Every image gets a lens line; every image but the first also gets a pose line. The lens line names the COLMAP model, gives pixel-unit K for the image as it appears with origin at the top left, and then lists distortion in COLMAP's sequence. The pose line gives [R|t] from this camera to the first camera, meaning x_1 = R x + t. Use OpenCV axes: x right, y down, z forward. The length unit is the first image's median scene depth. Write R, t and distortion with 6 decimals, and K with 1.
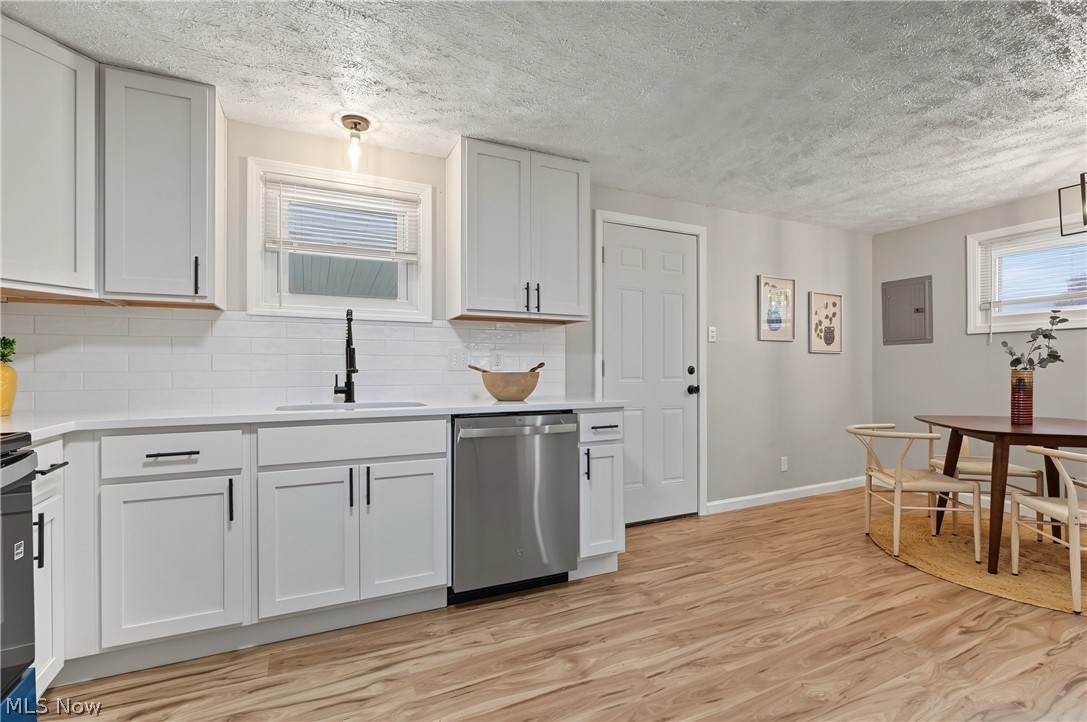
lens RADIAL K [[491.6, 0, 539.0], [0, 491.6, 367.7], [0, 0, 1]] dist [-0.010120, 0.000012]
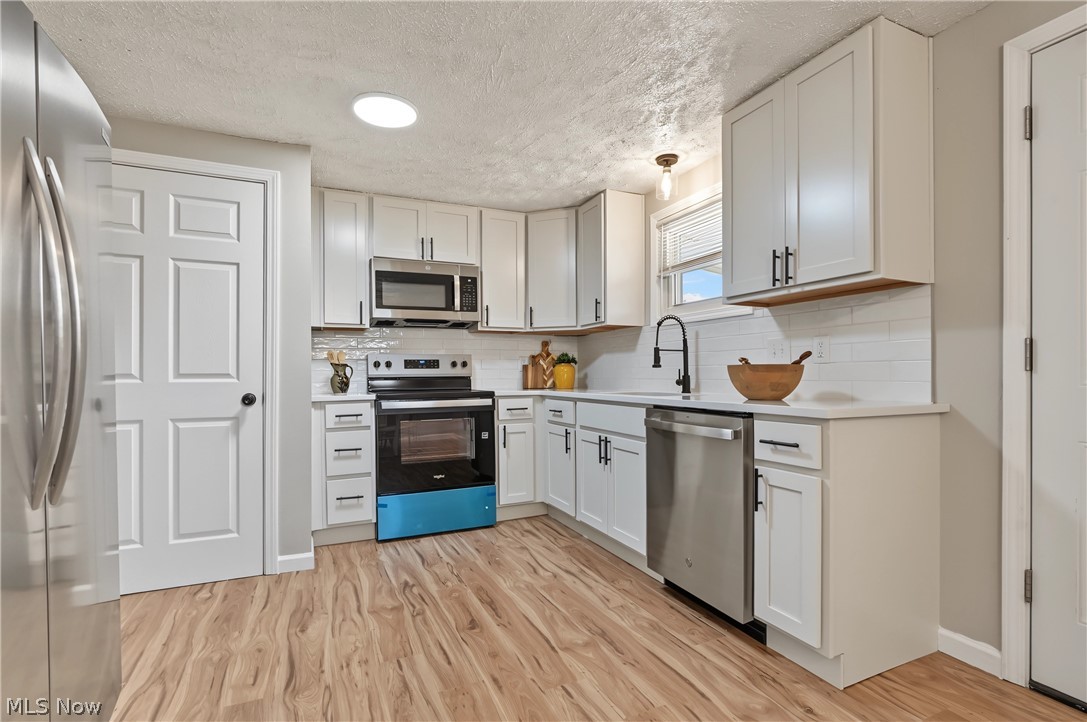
lens RADIAL K [[491.6, 0, 541.3], [0, 491.6, 372.1], [0, 0, 1]] dist [-0.010120, 0.000012]
pose [[0.007504, -0.000515, -0.999972, 0.991854], [0.000344, 1.000000, -0.000512, 0.026756], [0.999972, -0.000340, 0.007504, 0.813486]]
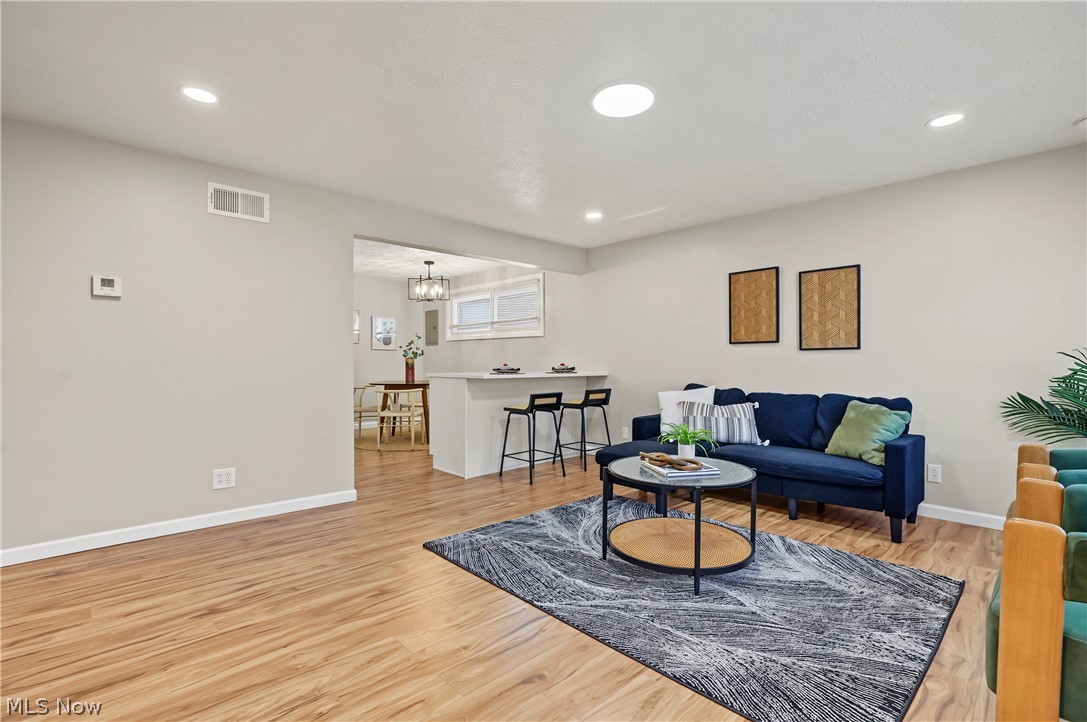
lens RADIAL K [[491.6, 0, 547.5], [0, 491.6, 363.3], [0, 0, 1]] dist [-0.010120, 0.000012]
pose [[0.941516, 0.002436, 0.336958, 1.081578], [-0.002418, 0.999997, -0.000472, 0.034489], [-0.336958, -0.000370, 0.941520, -1.774687]]
